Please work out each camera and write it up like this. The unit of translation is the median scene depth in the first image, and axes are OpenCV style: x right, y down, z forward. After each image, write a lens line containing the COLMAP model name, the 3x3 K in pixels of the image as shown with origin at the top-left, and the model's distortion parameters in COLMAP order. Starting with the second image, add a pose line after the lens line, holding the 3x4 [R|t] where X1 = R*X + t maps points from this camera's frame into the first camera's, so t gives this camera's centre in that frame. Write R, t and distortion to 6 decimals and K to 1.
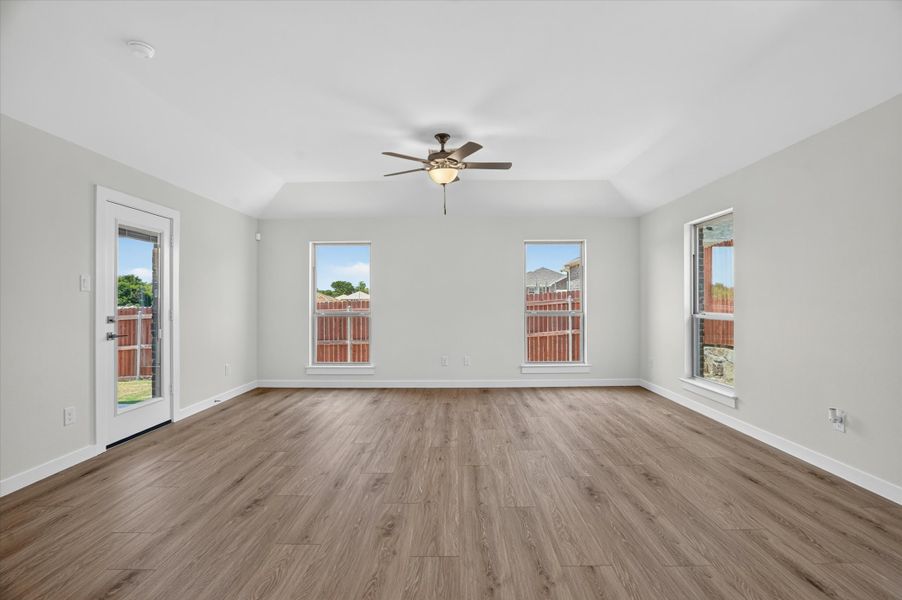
lens RADIAL K [[426.2, 0, 451.0], [0, 426.2, 300.0], [0, 0, 1]] dist [-0.055495, 0.021908]
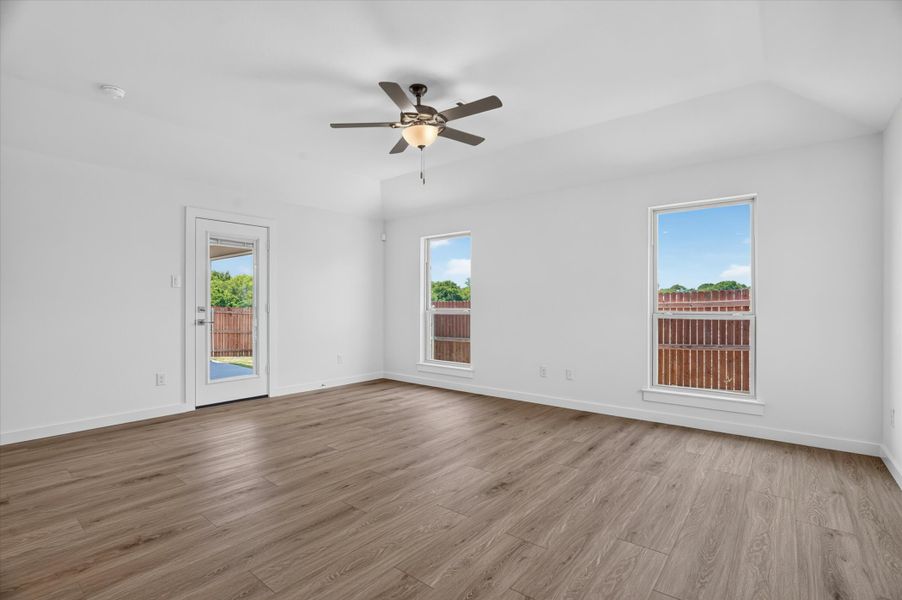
lens RADIAL K [[420.0, 0, 451.9], [0, 420.0, 303.3], [0, 0, 1]] dist [-0.053253, 0.020117]
pose [[0.783359, 0.005721, -0.621543, 0.529202], [-0.001840, 0.999975, 0.006885, 0.016134], [0.621567, -0.004250, 0.783350, 0.427501]]
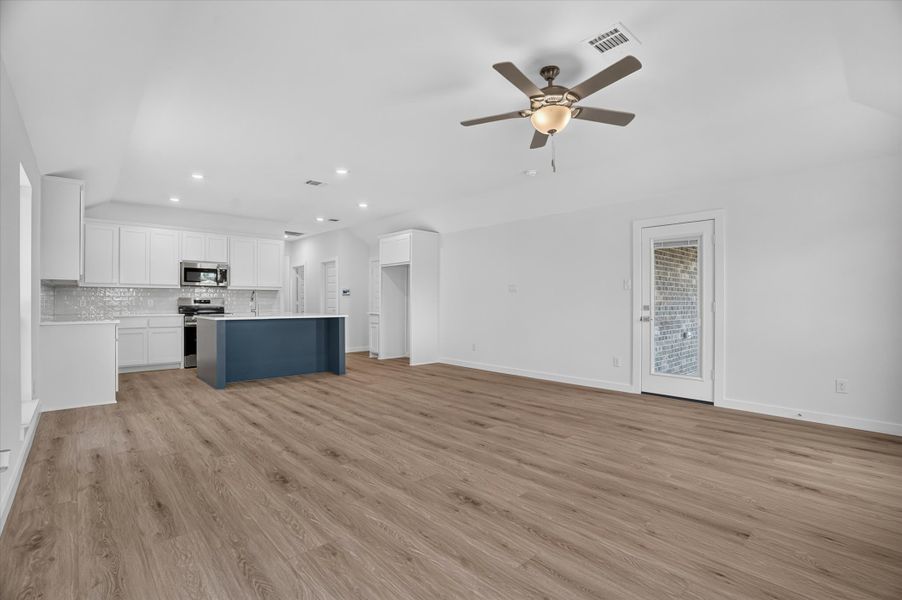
lens RADIAL K [[420.0, 0, 451.9], [0, 420.0, 303.3], [0, 0, 1]] dist [-0.053253, 0.020117]
pose [[-0.727241, 0.006372, -0.686352, 0.614421], [0.006460, 0.999976, 0.002438, 0.022193], [0.686351, -0.002661, -0.727265, 1.430412]]
